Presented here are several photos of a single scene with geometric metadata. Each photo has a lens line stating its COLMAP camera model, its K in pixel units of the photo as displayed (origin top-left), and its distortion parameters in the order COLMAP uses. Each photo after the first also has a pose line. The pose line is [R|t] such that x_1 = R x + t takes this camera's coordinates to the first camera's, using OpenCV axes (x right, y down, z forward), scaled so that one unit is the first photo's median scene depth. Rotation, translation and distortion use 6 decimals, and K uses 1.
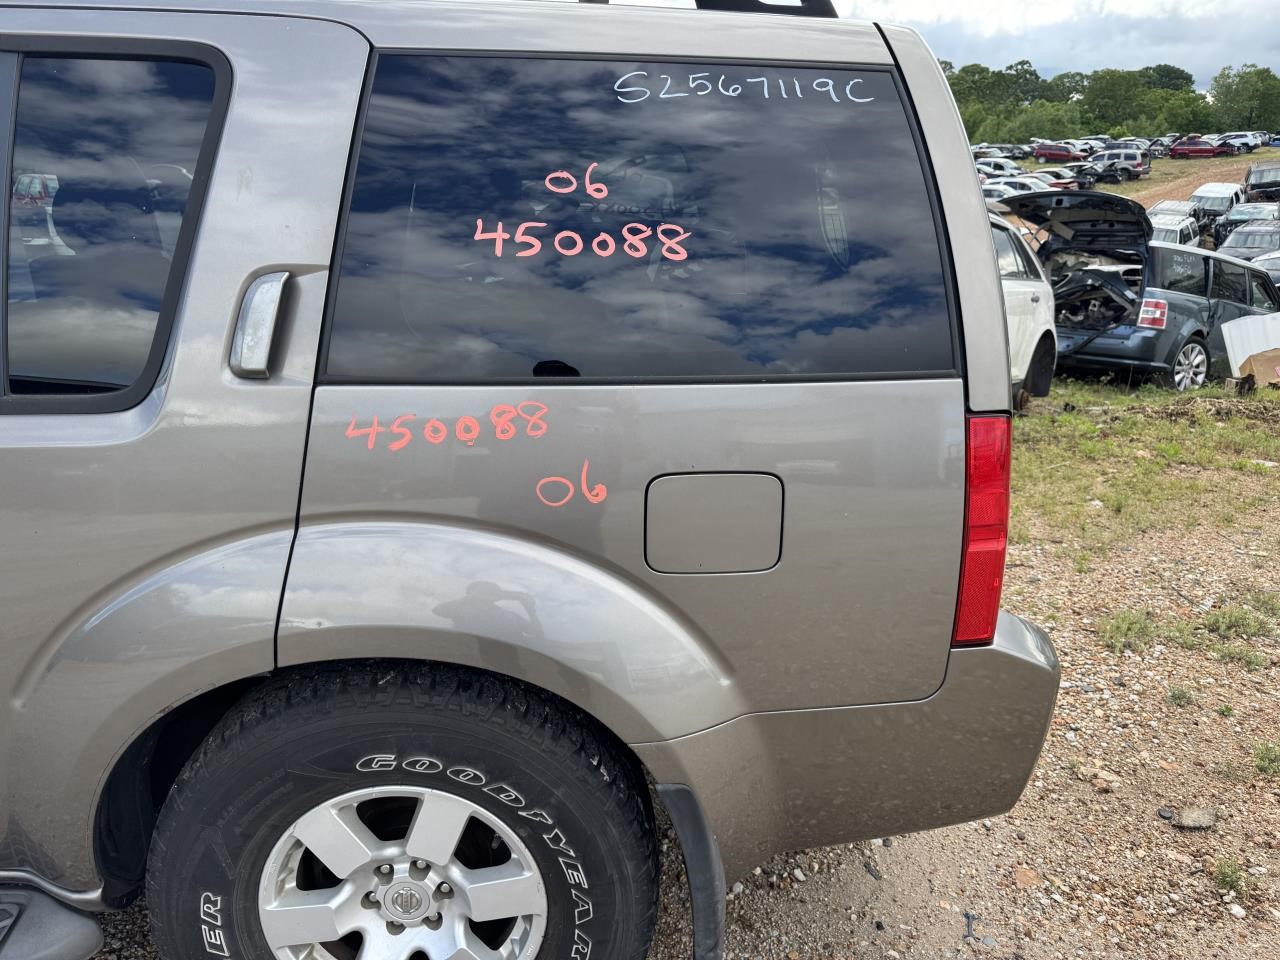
lens RADIAL K [[880.4, 0, 673.2], [0, 880.4, 488.9], [0, 0, 1]] dist [0.027223, -0.032796]
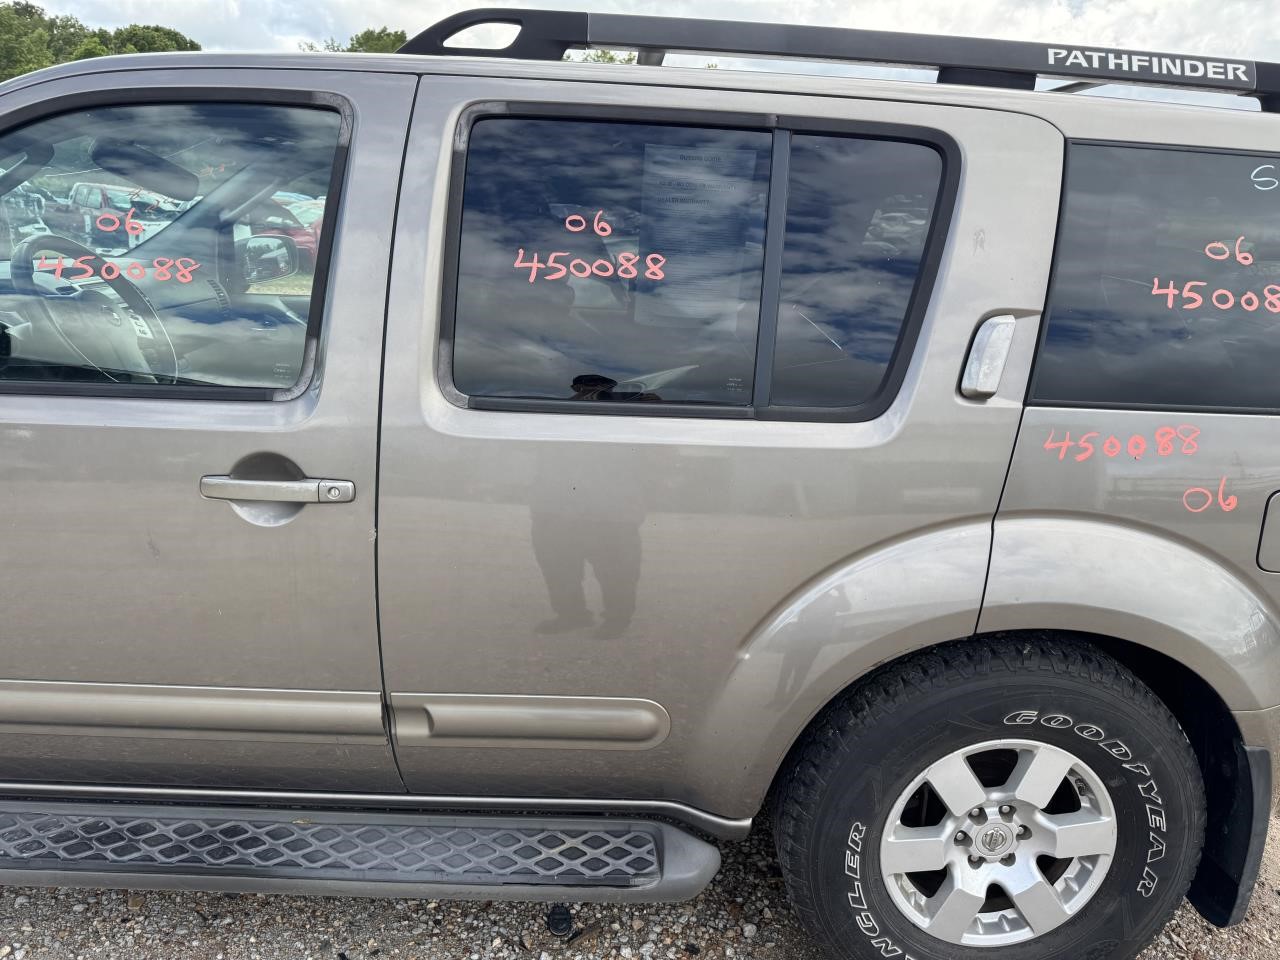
lens RADIAL K [[909.7, 0, 640.0], [0, 909.7, 480.0], [0, 0, 1]] dist [0.010462, -0.023529]
pose [[0.999259, 0.038488, 0.000927, -0.855767], [-0.038456, 0.998991, -0.023191, 0.033167], [-0.001819, 0.023138, 0.999731, -0.248416]]
